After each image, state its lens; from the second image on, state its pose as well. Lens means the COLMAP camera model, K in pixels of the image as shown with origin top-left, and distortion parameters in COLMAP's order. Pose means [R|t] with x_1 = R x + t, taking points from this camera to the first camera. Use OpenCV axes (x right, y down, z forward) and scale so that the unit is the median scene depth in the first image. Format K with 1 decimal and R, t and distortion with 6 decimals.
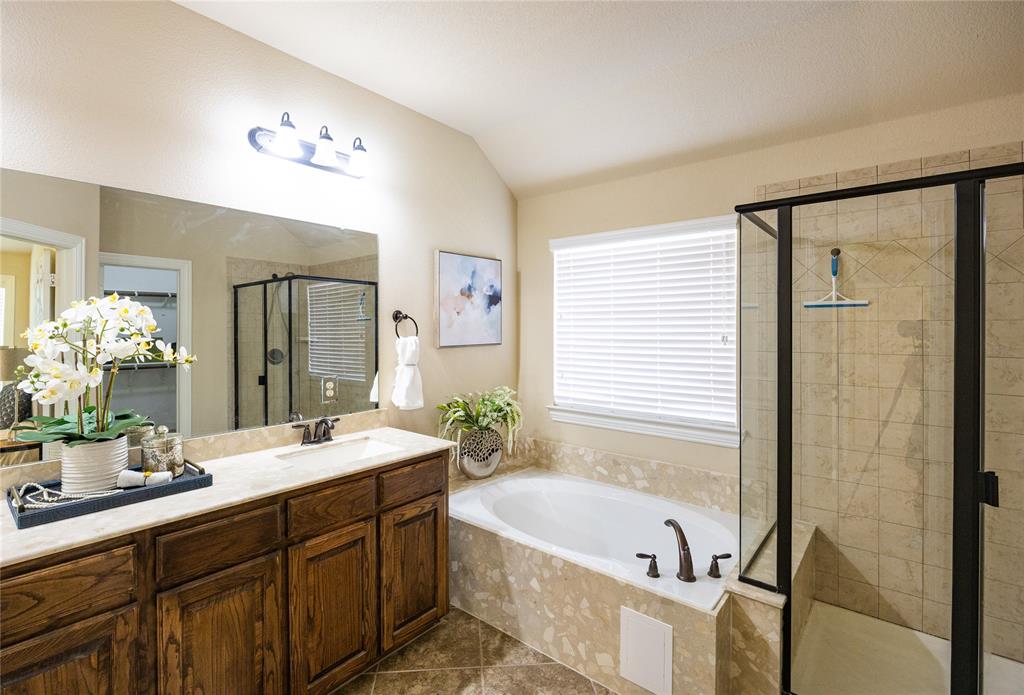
lens RADIAL K [[477.5, 0, 495.5], [0, 477.5, 330.1], [0, 0, 1]] dist [-0.010880, 0.000547]
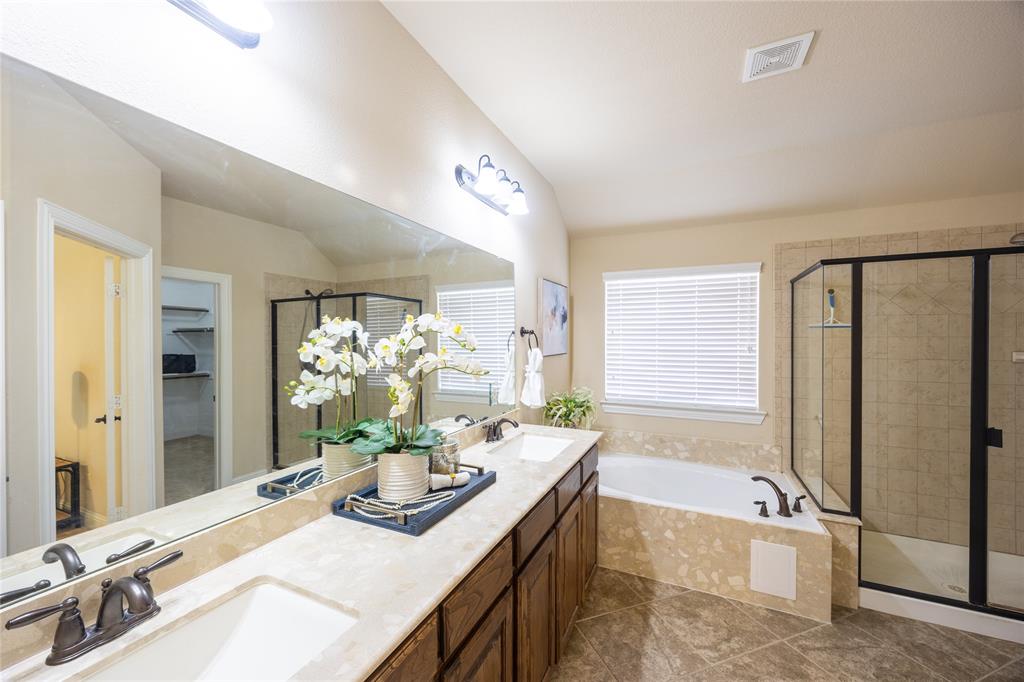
lens RADIAL K [[392.3, 0, 511.8], [0, 392.3, 341.5], [0, 0, 1]] dist [-0.001385, 0.000206]
pose [[0.965221, -0.001582, 0.261430, -0.571406], [0.000965, 0.999996, 0.002487, -0.007907], [-0.261433, -0.002148, 0.965219, 0.052922]]
